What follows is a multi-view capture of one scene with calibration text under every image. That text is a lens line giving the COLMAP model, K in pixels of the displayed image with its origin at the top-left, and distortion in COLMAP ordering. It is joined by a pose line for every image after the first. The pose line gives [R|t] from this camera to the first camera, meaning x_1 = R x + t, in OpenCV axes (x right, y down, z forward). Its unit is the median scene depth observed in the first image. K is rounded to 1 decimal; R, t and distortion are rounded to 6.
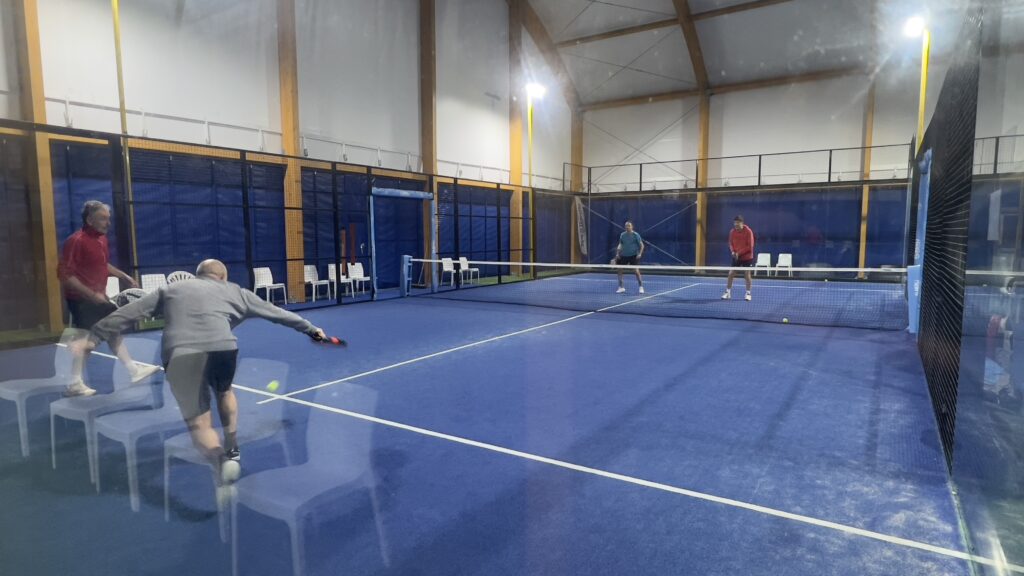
lens RADIAL K [[585.2, 0, 518.3], [0, 585.2, 289.1], [0, 0, 1]] dist [-0.006969, 0.000821]
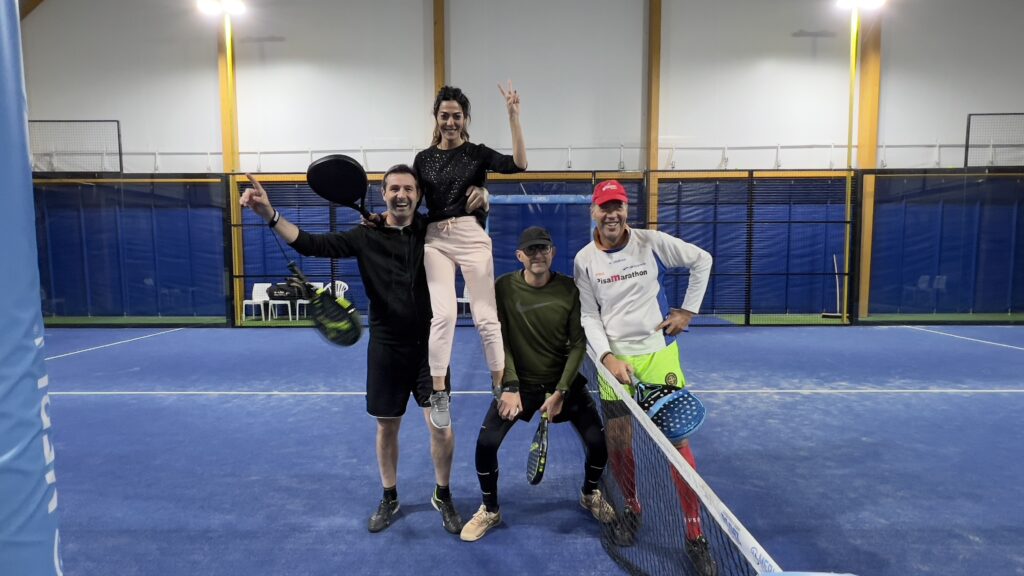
lens RADIAL K [[514.2, 0, 510.4], [0, 514.2, 291.6], [0, 0, 1]] dist [0.004918, 0.000417]
pose [[0.531939, 0.065390, -0.844254, 0.296705], [-0.074026, 0.996788, 0.030562, -0.042985], [0.843541, 0.046240, 0.535071, 0.458620]]
